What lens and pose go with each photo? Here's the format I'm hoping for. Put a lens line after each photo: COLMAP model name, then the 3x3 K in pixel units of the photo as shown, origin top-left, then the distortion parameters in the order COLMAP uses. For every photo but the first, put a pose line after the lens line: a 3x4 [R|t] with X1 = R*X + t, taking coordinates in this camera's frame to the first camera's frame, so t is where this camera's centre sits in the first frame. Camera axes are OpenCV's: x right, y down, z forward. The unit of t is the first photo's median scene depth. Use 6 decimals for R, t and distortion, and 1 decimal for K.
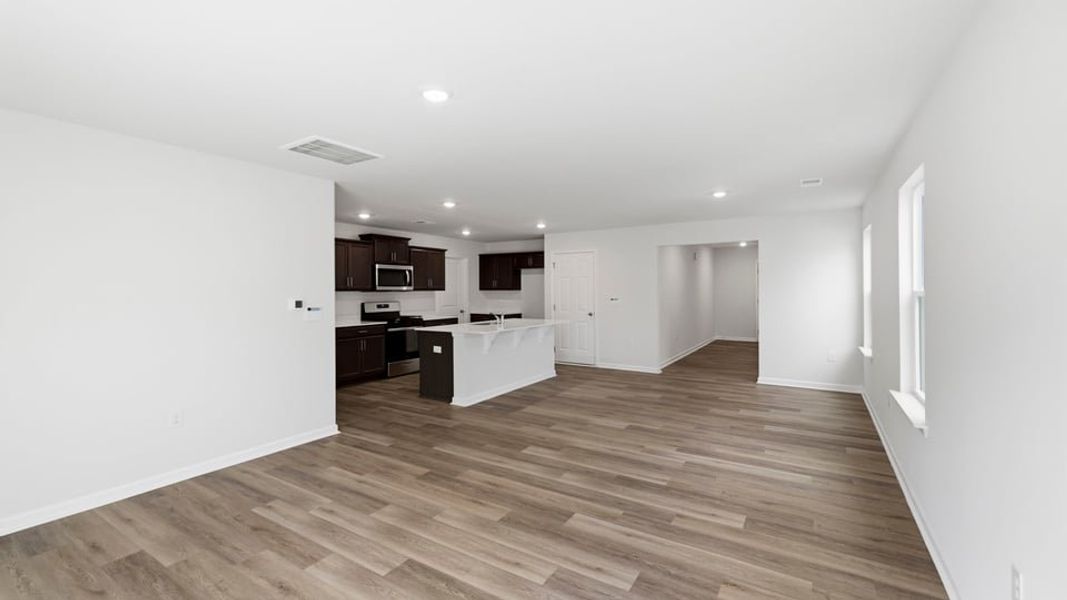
lens RADIAL K [[457.4, 0, 522.7], [0, 457.4, 282.8], [0, 0, 1]] dist [0.001924, 0.000326]
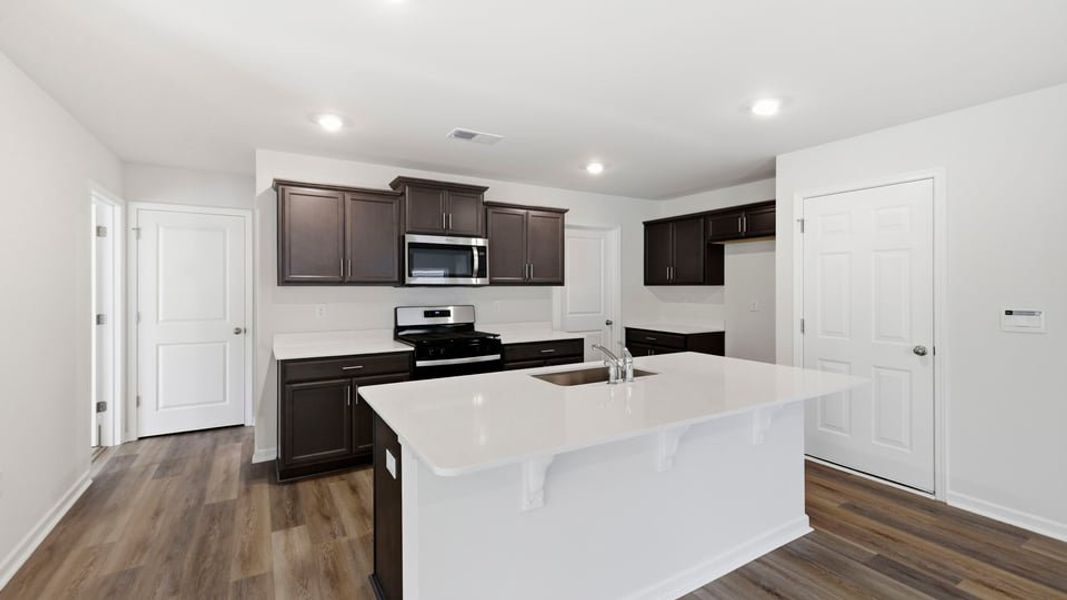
lens RADIAL K [[457.4, 0, 522.7], [0, 457.4, 282.8], [0, 0, 1]] dist [0.001924, 0.000326]
pose [[0.891769, 0.000827, -0.452491, 0.034924], [0.003680, 0.999952, 0.009080, 0.010300], [0.452476, -0.009763, 0.891723, 0.592952]]
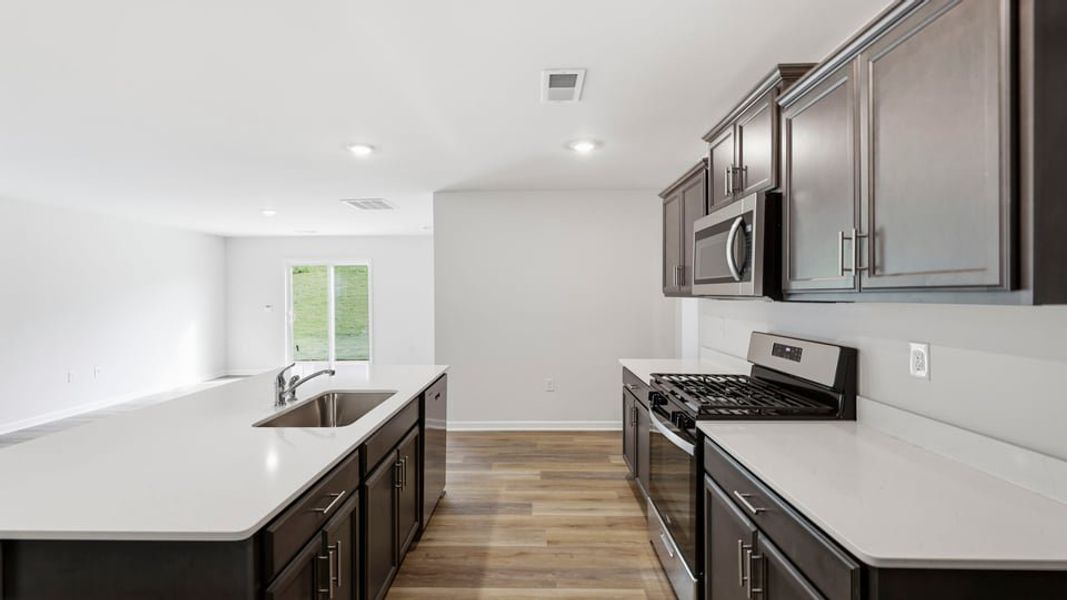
lens RADIAL K [[464.3, 0, 533.5], [0, 464.3, 300.0], [0, 0, 1]] dist [-0.000665, 0.000057]
pose [[-0.853372, 0.017213, -0.521018, -0.028661], [0.018386, 0.999827, 0.002916, 0.016904], [0.520978, -0.007091, -0.853540, 1.240333]]
